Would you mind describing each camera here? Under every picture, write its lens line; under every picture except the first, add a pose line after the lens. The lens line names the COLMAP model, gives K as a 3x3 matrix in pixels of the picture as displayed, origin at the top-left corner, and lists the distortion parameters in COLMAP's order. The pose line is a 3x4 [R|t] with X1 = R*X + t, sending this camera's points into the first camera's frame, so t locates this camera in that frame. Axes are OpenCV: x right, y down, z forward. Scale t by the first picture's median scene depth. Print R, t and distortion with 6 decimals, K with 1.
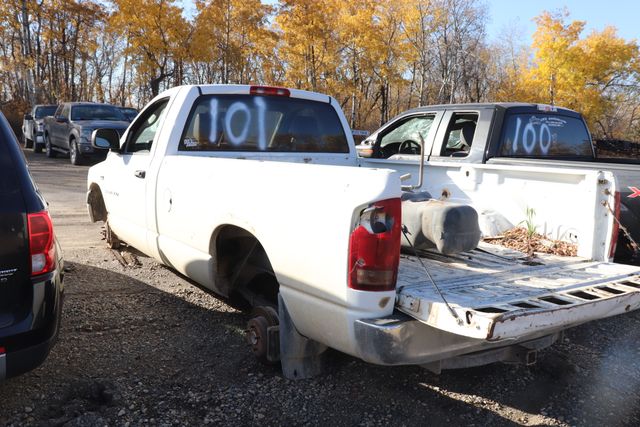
lens RADIAL K [[601.5, 0, 321.2], [0, 601.5, 201.8], [0, 0, 1]] dist [-0.138317, 0.189298]
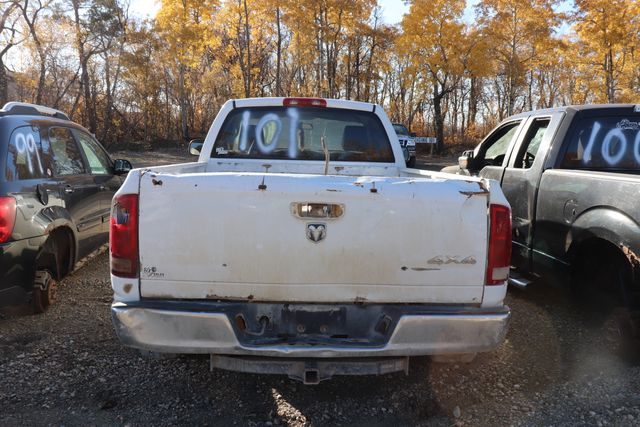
lens RADIAL K [[601.5, 0, 321.2], [0, 601.5, 201.8], [0, 0, 1]] dist [-0.138317, 0.189298]
pose [[0.866367, 0.039532, -0.497841, 0.436882], [-0.053214, 0.998494, -0.013320, 0.001833], [0.496565, 0.038032, 0.867166, 0.102128]]
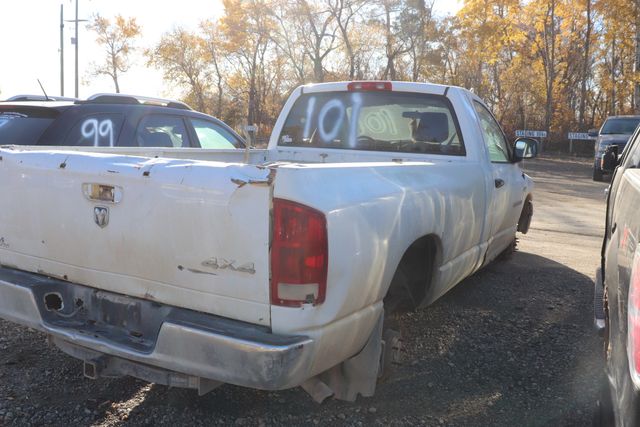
lens RADIAL K [[601.5, 0, 321.2], [0, 601.5, 201.8], [0, 0, 1]] dist [-0.138317, 0.189298]
pose [[0.489562, 0.086635, -0.867654, 0.661067], [-0.115514, 0.992726, 0.033947, -0.025023], [0.864283, 0.083607, 0.496009, 0.448278]]
